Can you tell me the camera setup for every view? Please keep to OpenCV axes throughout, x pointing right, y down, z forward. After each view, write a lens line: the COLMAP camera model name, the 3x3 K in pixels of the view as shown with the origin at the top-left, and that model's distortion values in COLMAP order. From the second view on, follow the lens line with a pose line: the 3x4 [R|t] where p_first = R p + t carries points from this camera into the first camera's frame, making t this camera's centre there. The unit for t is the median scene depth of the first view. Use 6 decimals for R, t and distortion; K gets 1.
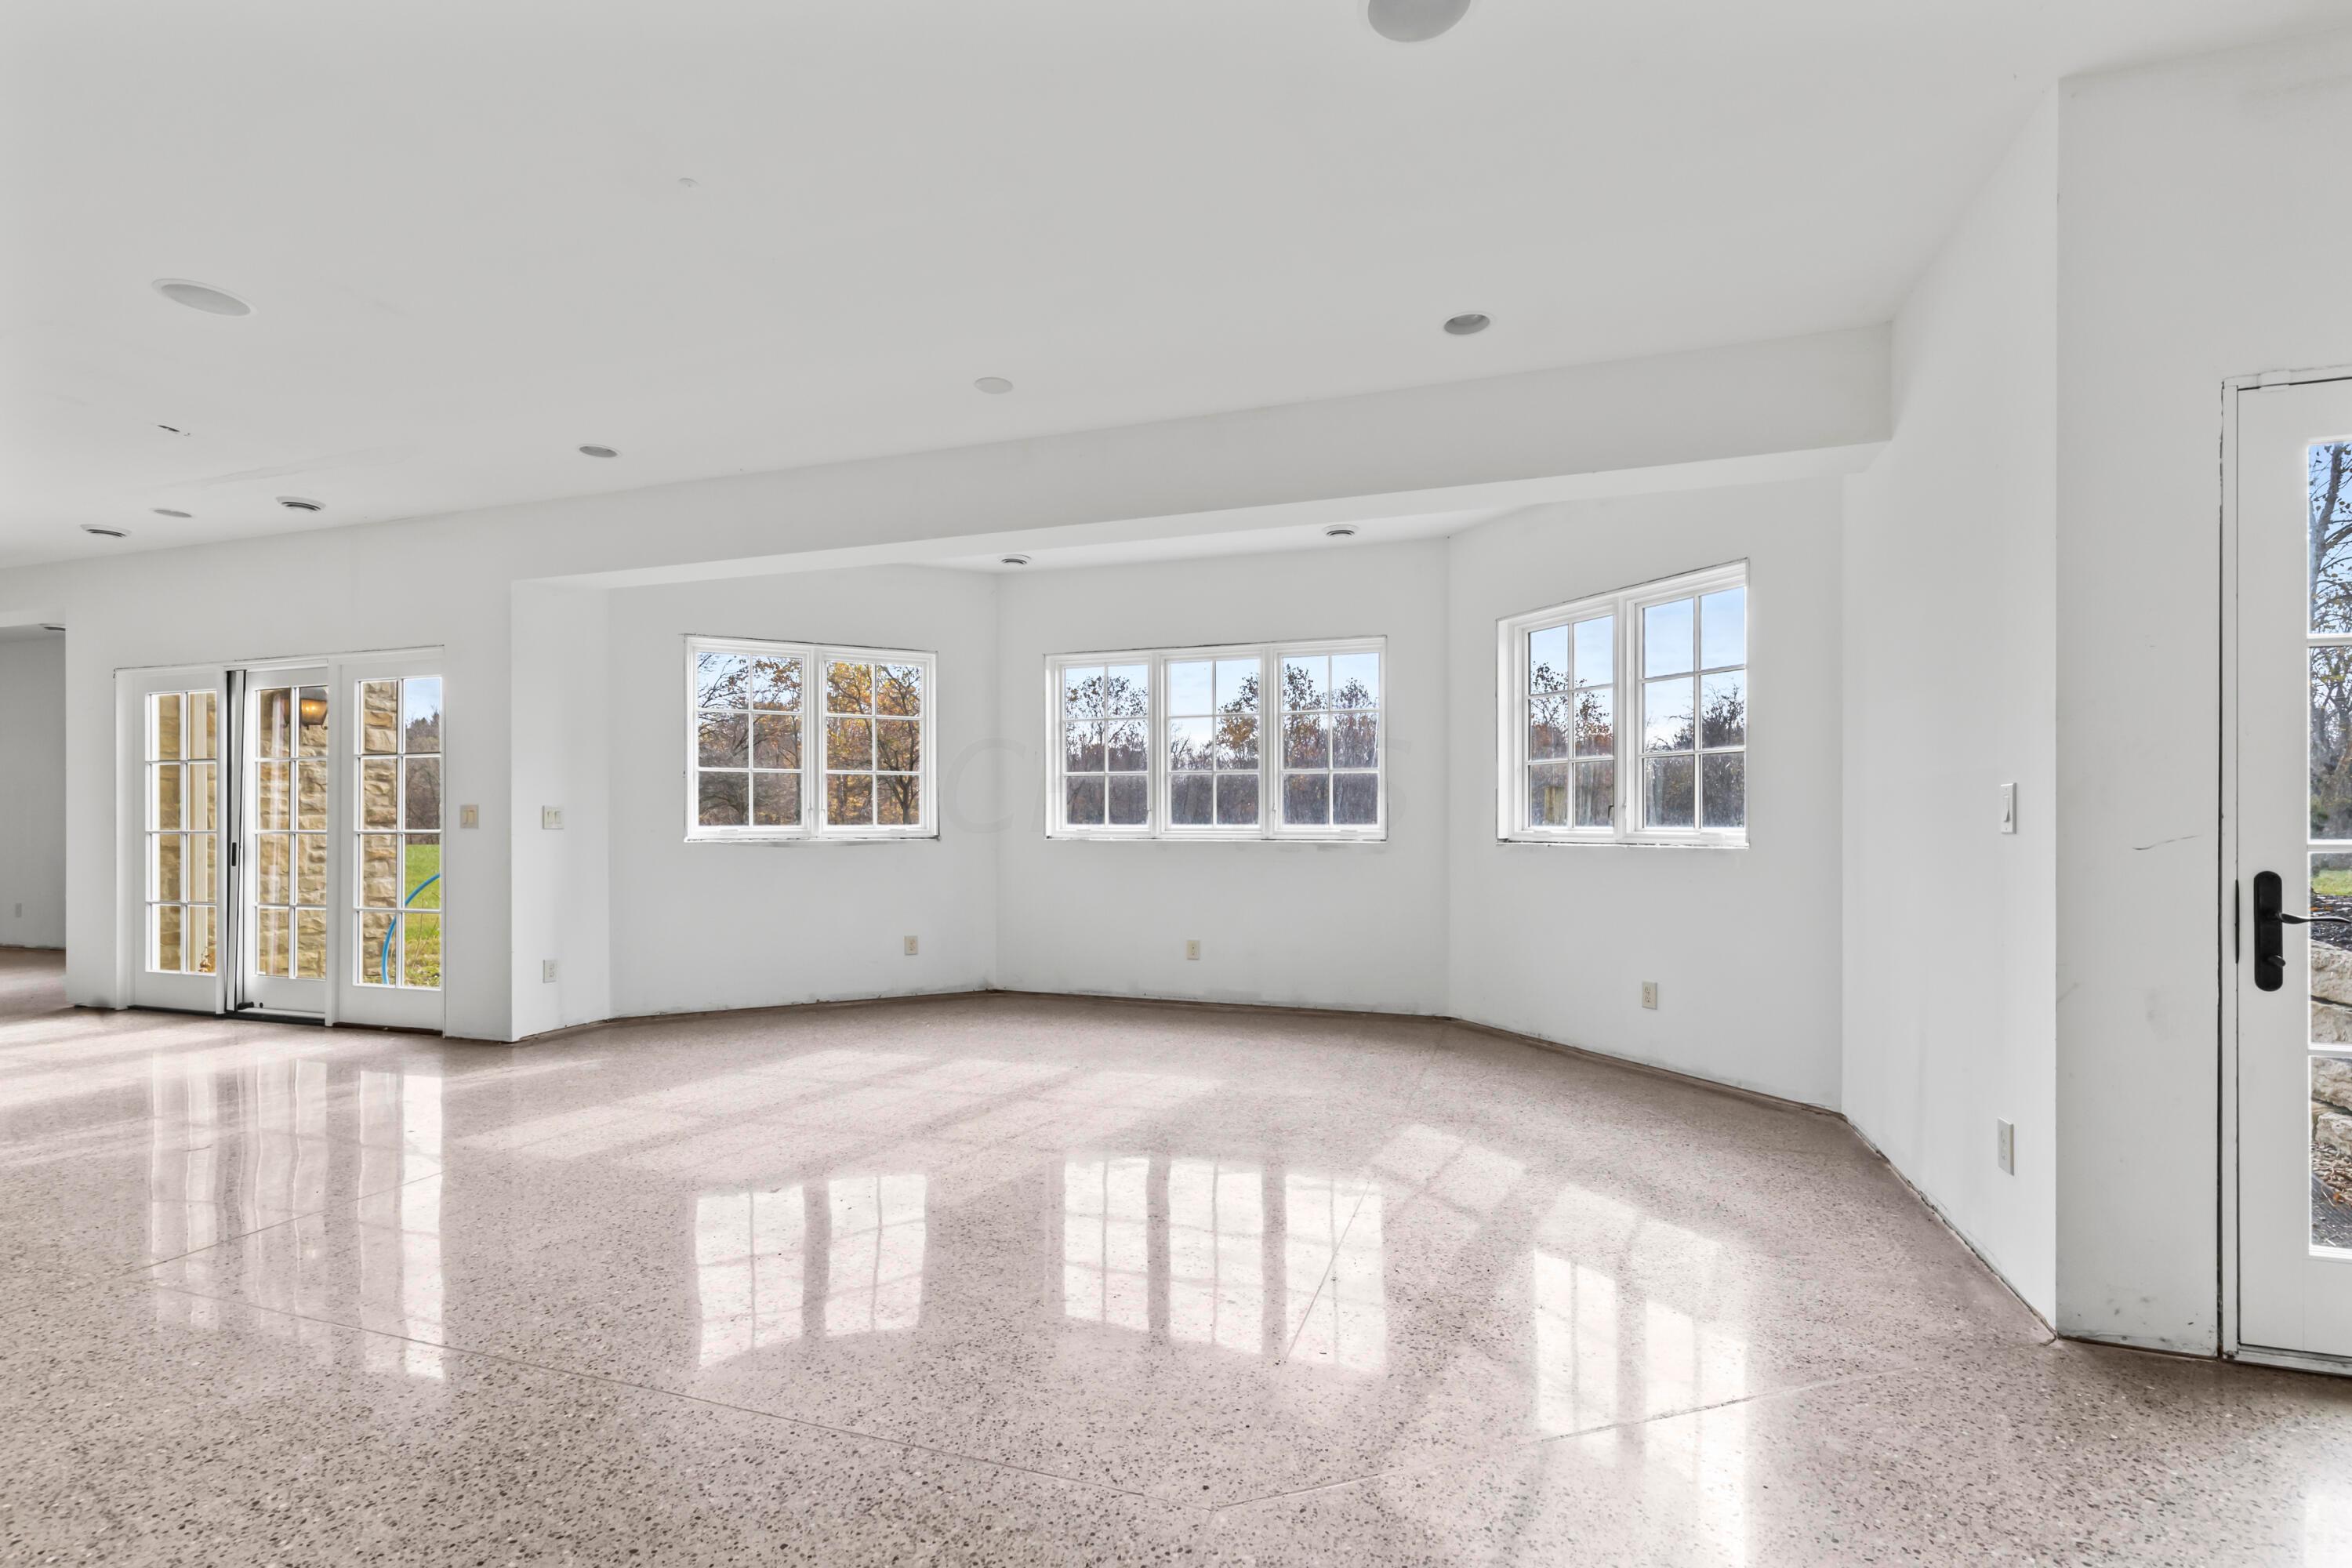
lens RADIAL K [[1080.2, 0, 1199.6], [0, 1080.2, 835.3], [0, 0, 1]] dist [0.001699, -0.000825]
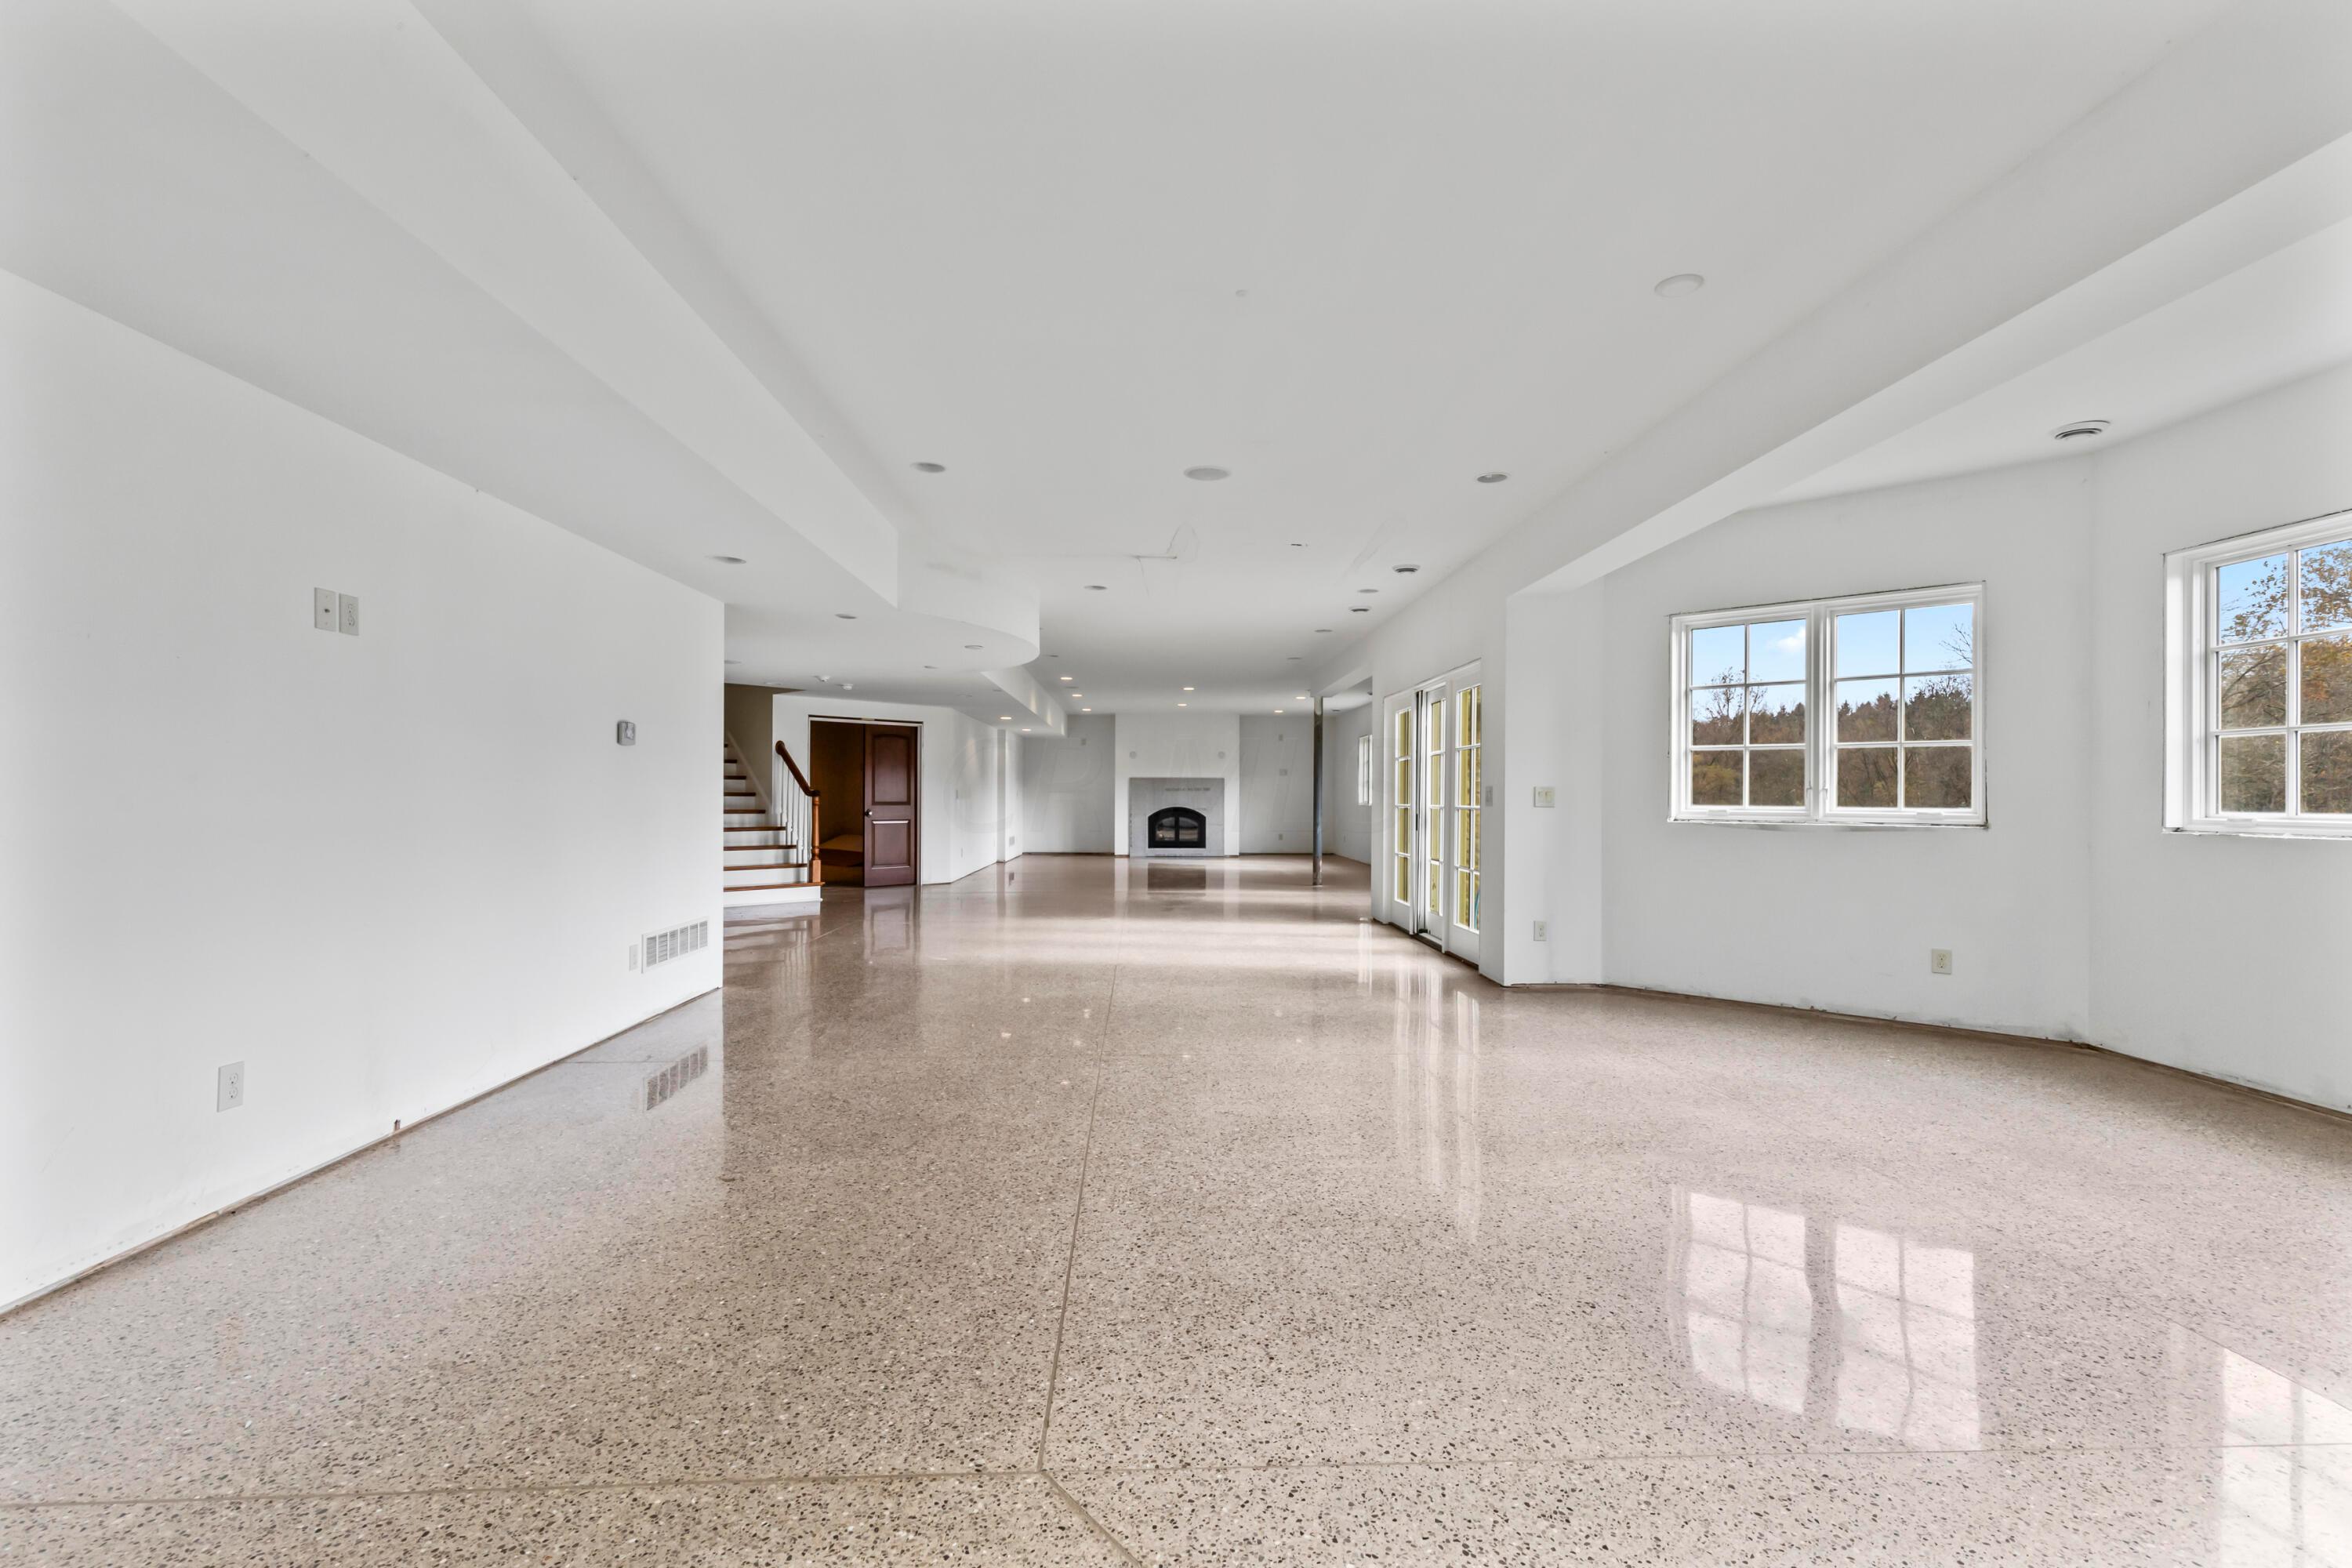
lens RADIAL K [[1080.2, 0, 1189.4], [0, 1080.2, 786.1], [0, 0, 1]] dist [0.001699, -0.000825]
pose [[0.343812, -0.003898, -0.939031, 0.321552], [-0.022456, 0.999671, -0.012371, -0.004161], [0.938770, 0.025340, 0.343611, 0.241261]]
